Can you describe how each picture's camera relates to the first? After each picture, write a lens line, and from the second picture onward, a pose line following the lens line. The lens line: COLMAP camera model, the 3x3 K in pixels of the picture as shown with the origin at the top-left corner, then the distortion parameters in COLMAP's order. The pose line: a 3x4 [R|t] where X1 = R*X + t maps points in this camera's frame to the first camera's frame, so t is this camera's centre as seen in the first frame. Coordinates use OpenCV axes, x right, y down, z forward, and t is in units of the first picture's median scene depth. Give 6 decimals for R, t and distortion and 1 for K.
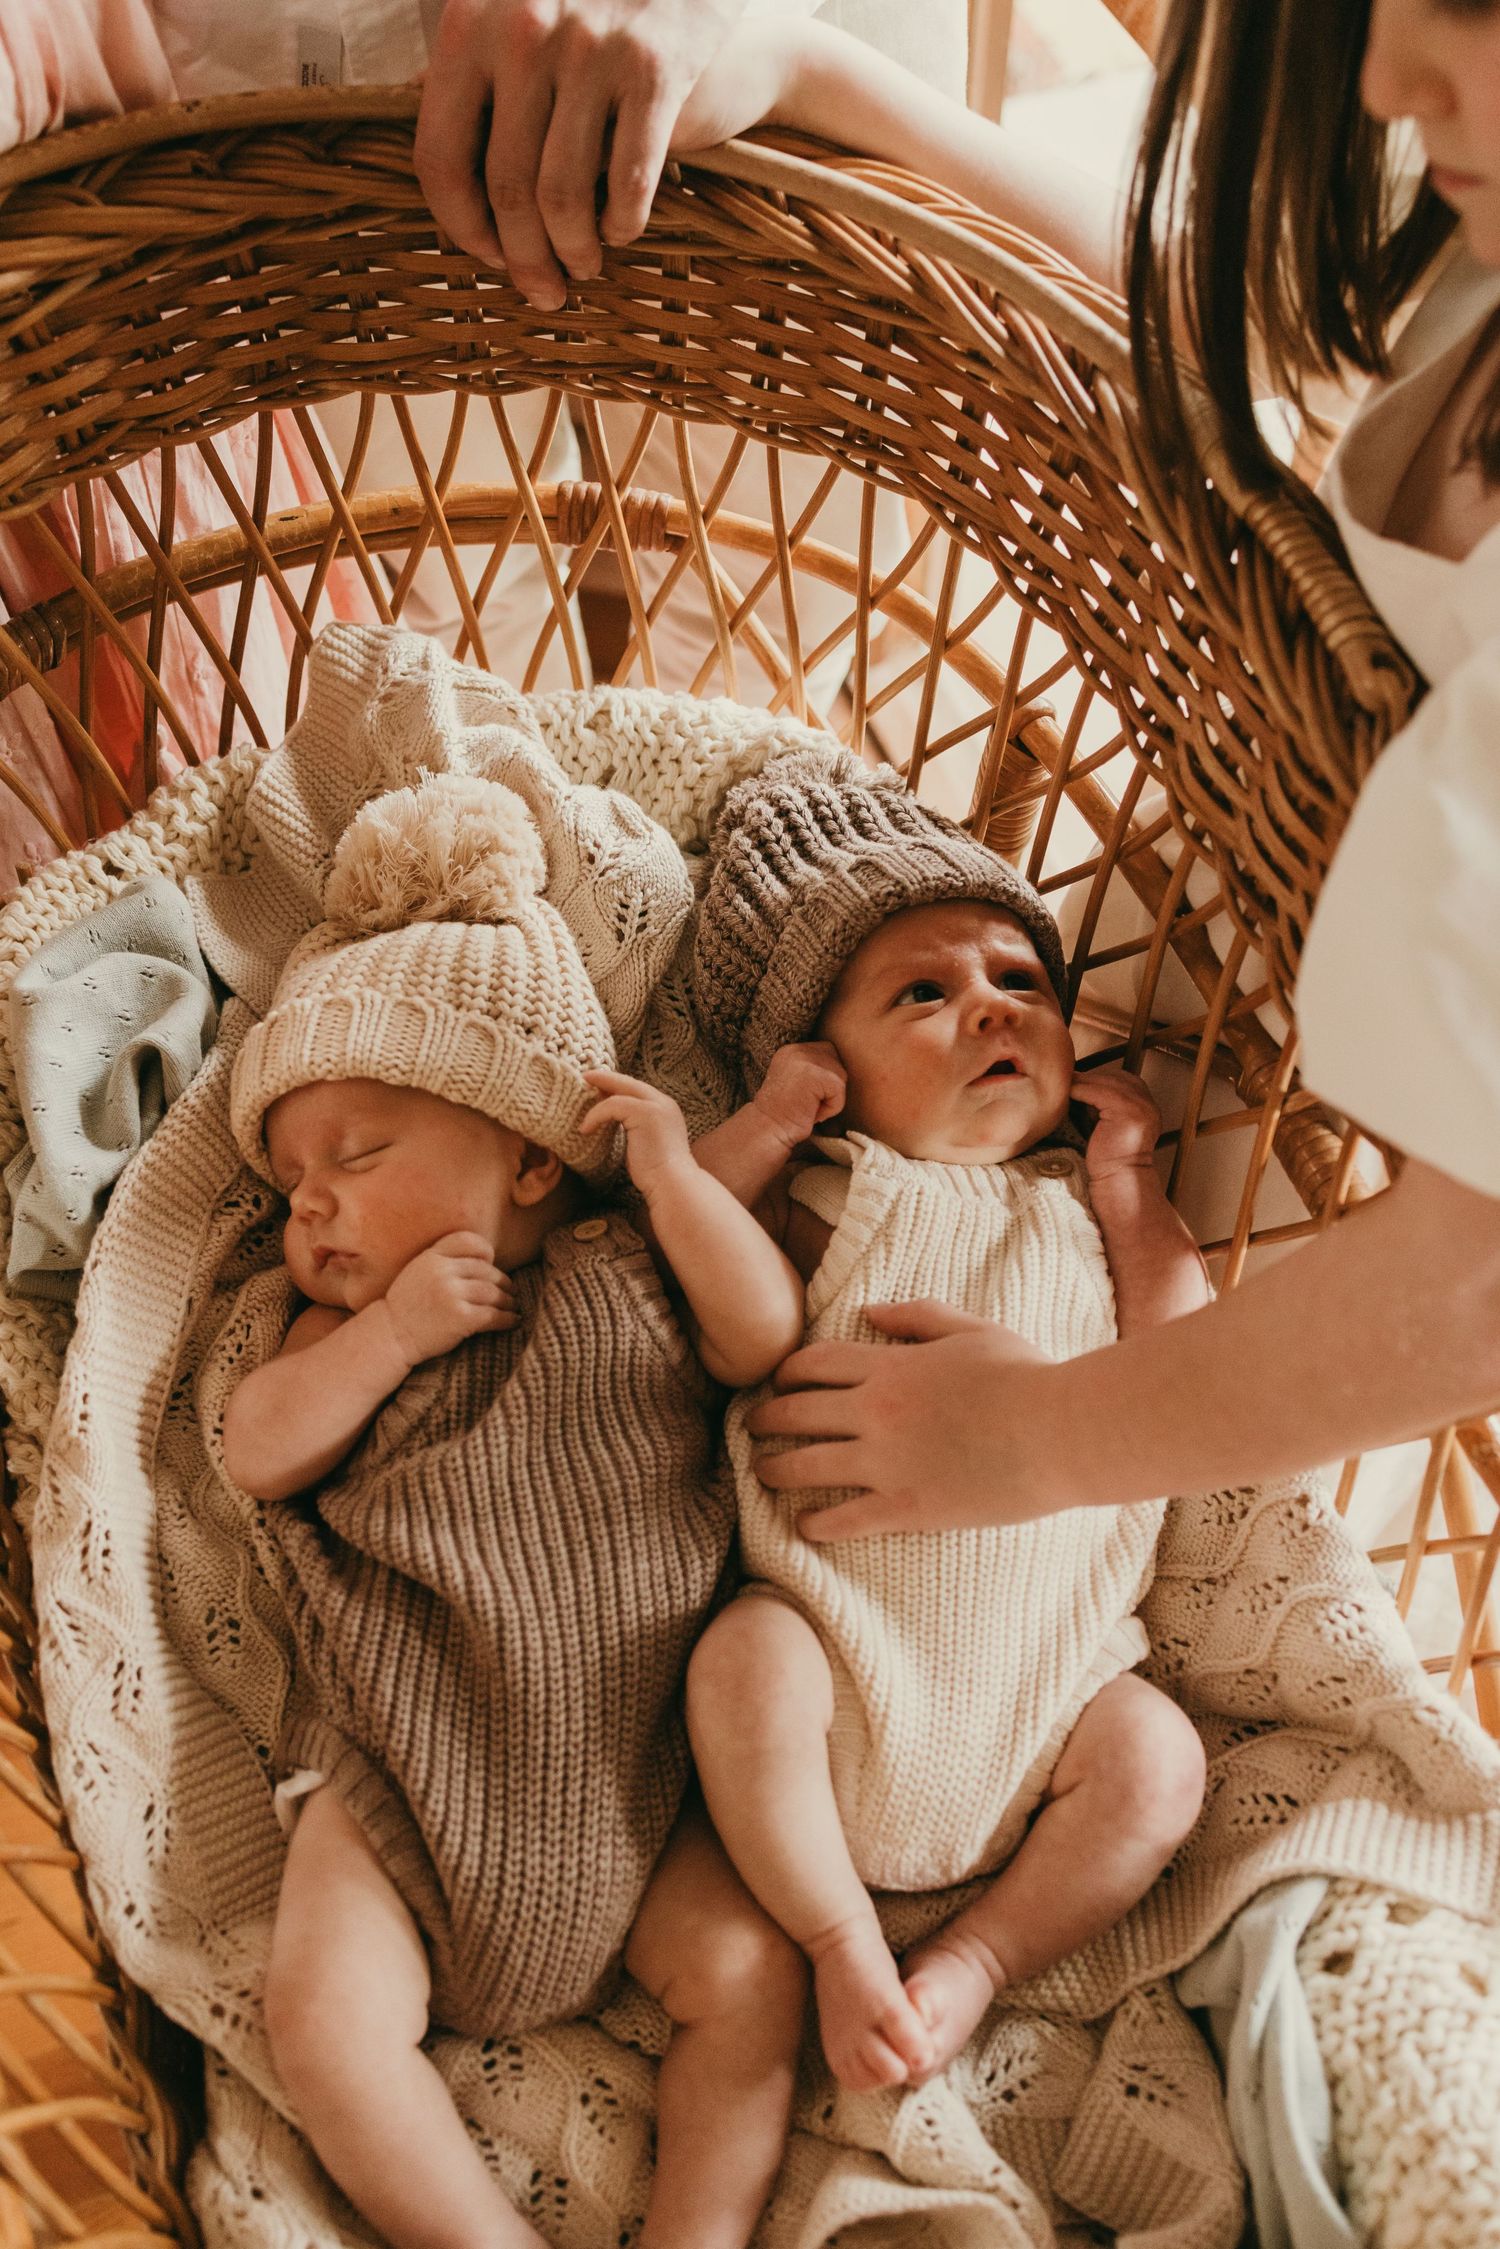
lens RADIAL K [[2258.3, 0, 738.0], [0, 2258.3, 1148.2], [0, 0, 1]] dist [-0.021963, 0.000000]
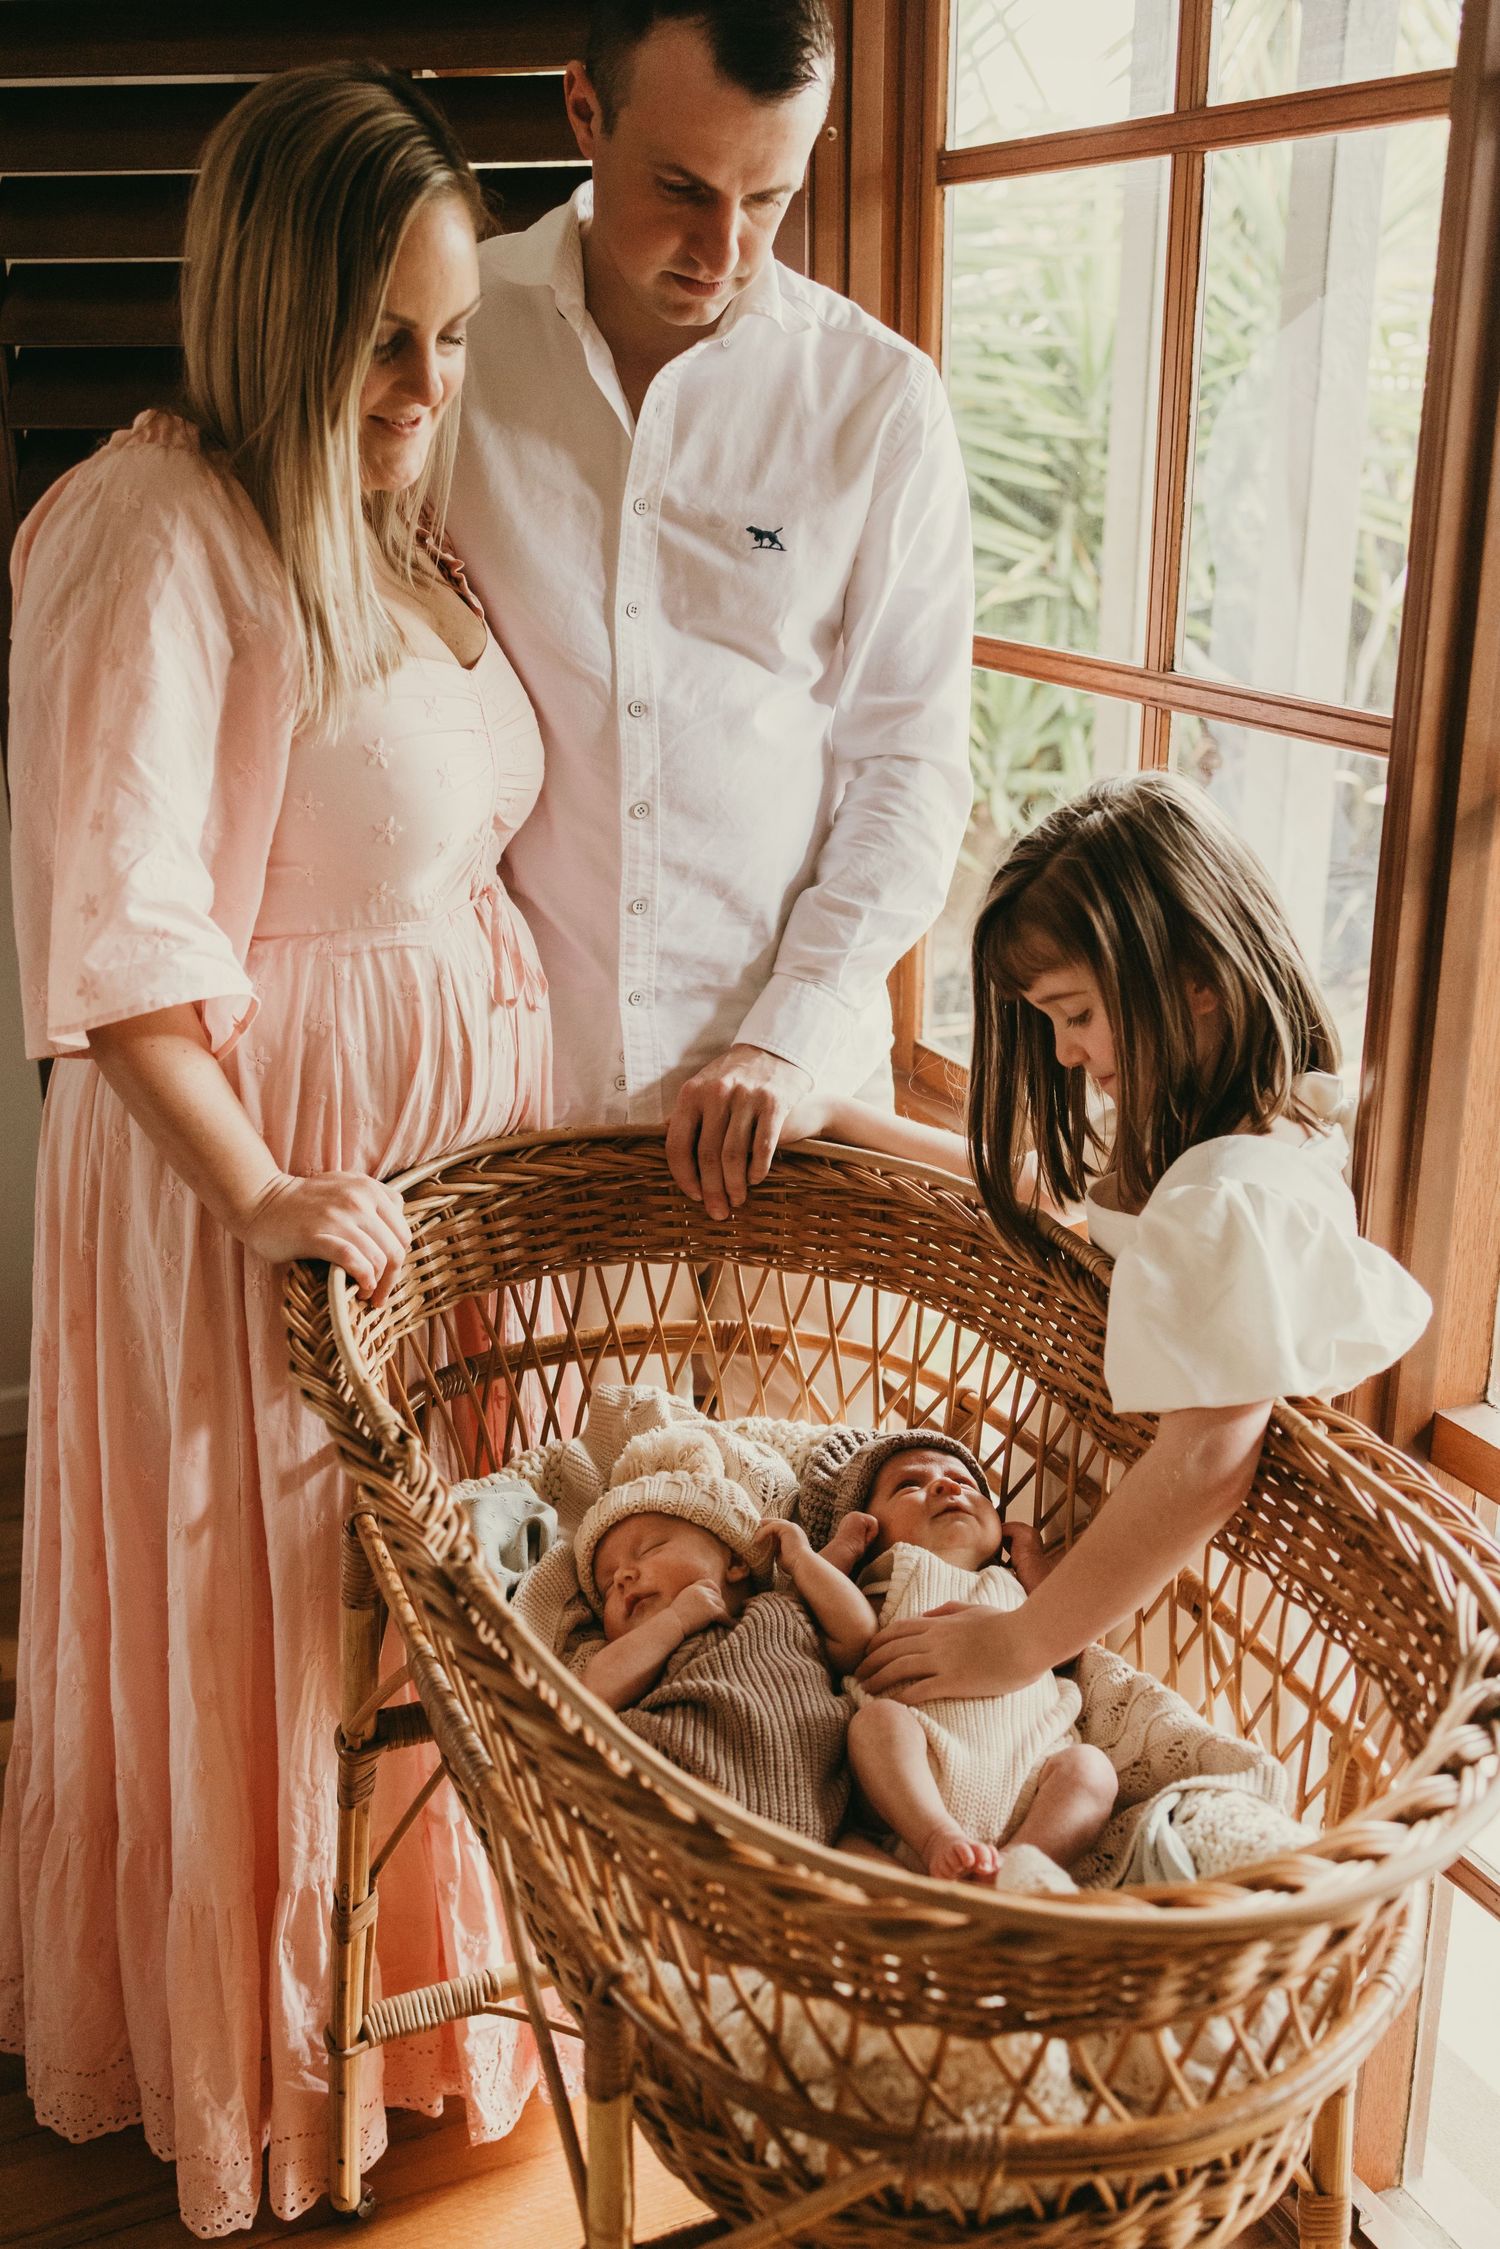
lens RADIAL K [[1954.2, 0, 757.2], [0, 1954.2, 1148.3], [0, 0, 1]] dist [0.013064, -0.035864]
pose [[0.998658, -0.021480, 0.047128, -0.142930], [0.045083, 0.808431, -0.586862, 0.703948], [-0.025494, 0.588199, 0.808314, -0.573948]]
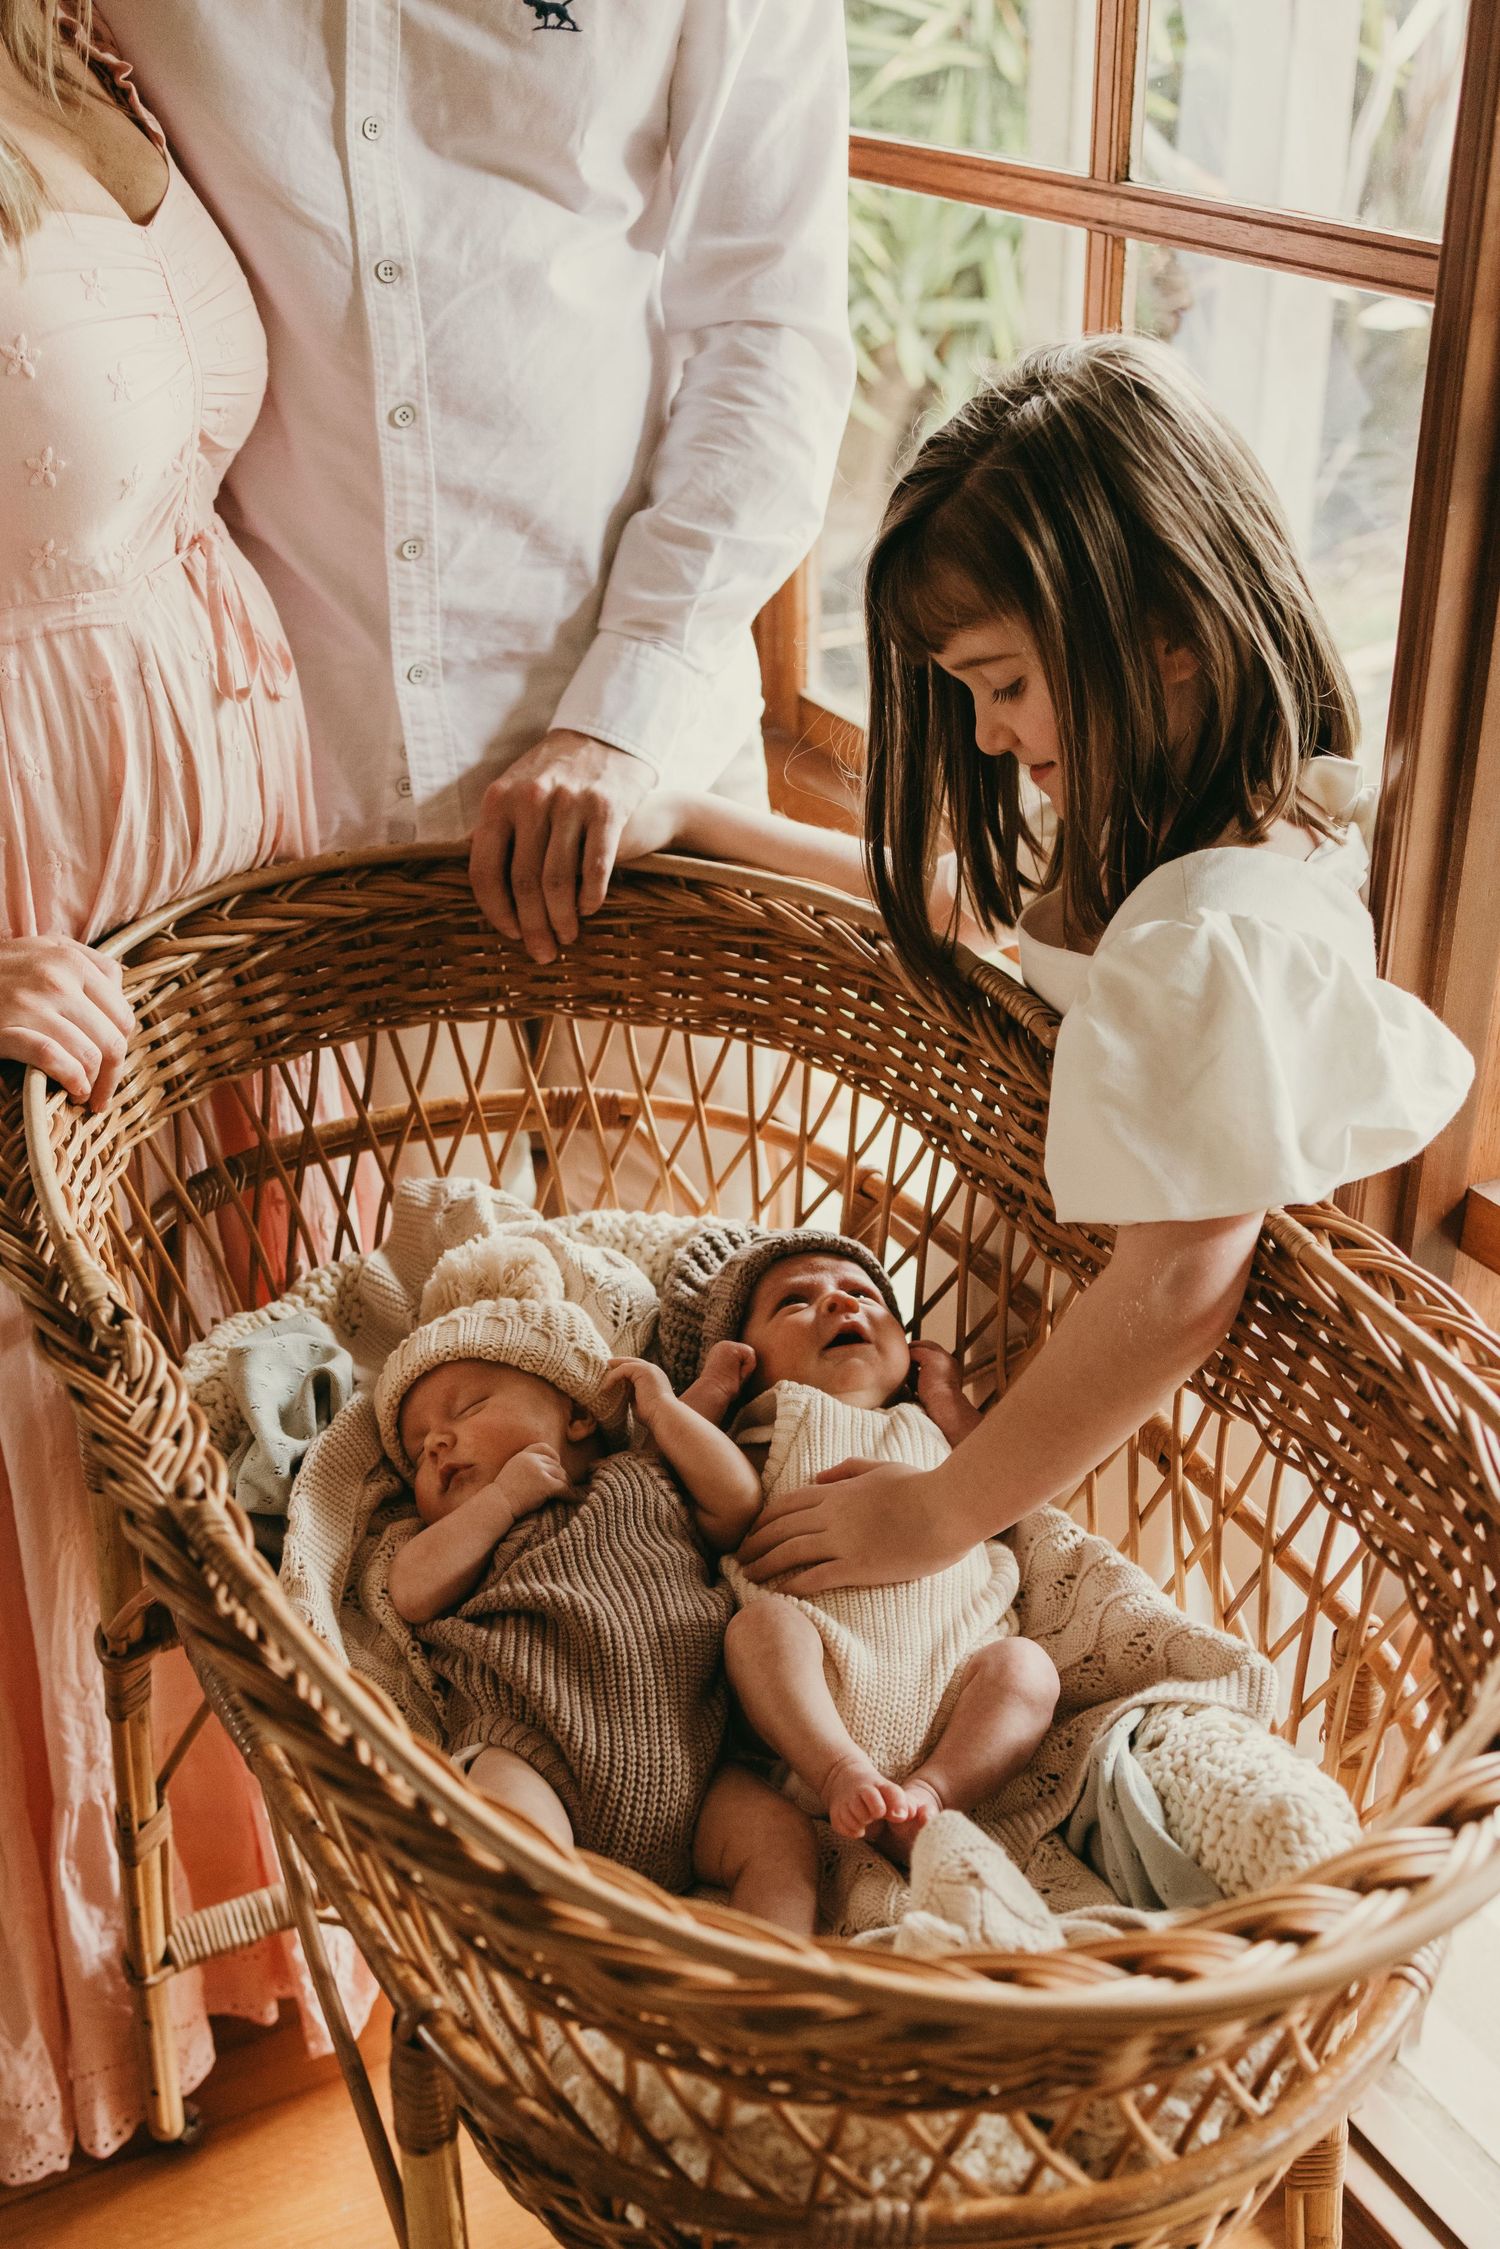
lens RADIAL K [[2258.3, 0, 647.2], [0, 2258.3, 1237.6], [0, 0, 1]] dist [-0.021963, 0.000000]
pose [[0.996569, -0.072363, 0.040174, -0.096326], [0.082514, 0.906556, -0.413942, 0.531855], [-0.006466, 0.415836, 0.909416, -0.446616]]
